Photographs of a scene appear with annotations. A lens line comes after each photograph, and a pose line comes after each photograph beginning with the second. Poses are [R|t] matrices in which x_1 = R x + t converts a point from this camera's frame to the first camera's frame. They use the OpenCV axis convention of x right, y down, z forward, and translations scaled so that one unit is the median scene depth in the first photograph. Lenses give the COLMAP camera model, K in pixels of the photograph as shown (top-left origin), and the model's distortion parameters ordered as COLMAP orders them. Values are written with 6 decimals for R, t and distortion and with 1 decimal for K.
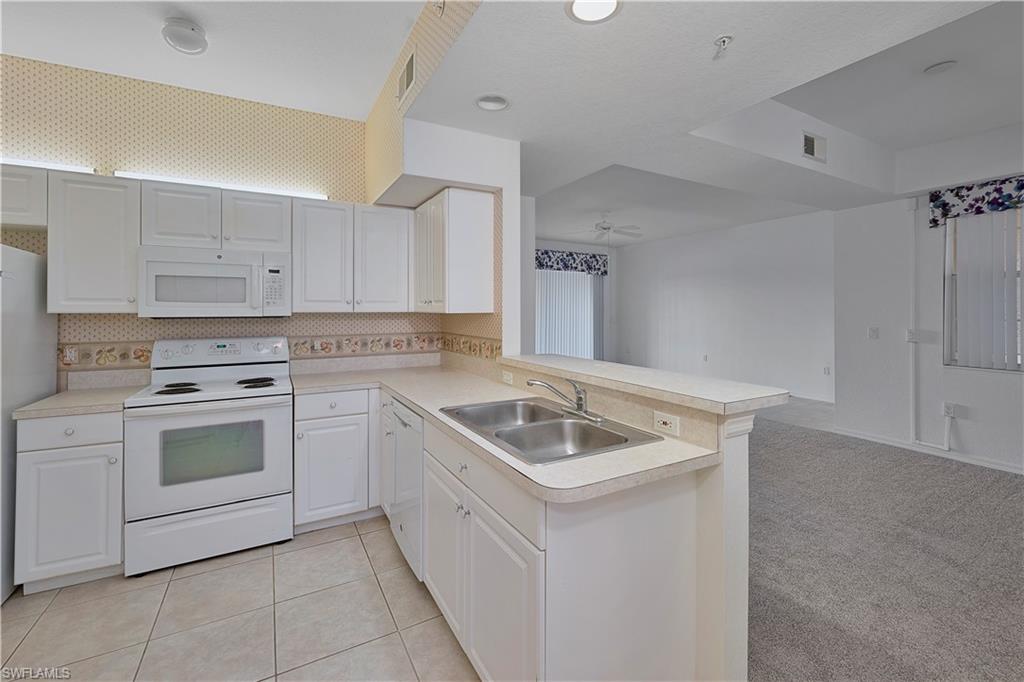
lens RADIAL K [[437.7, 0, 515.4], [0, 437.7, 309.3], [0, 0, 1]] dist [-0.002318, -0.001257]
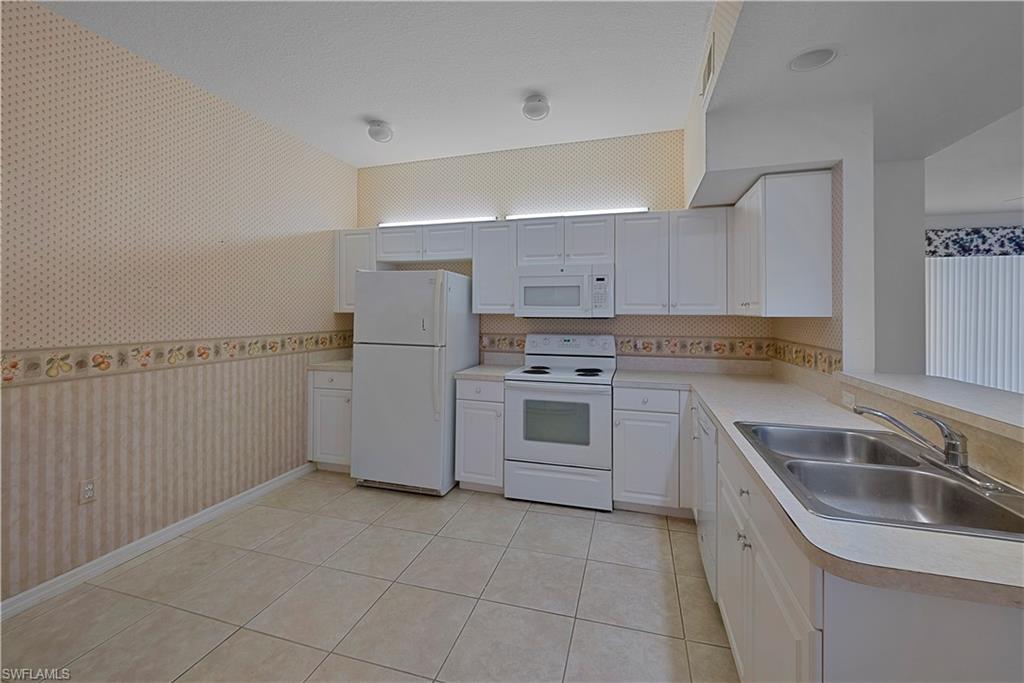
lens RADIAL K [[416.3, 0, 516.3], [0, 416.3, 310.6], [0, 0, 1]] dist [-0.001898, -0.000463]
pose [[0.700235, 0.001574, -0.713910, 0.095249], [-0.003756, 0.999992, -0.001480, -0.000265], [0.713902, 0.003718, 0.700235, 0.052956]]
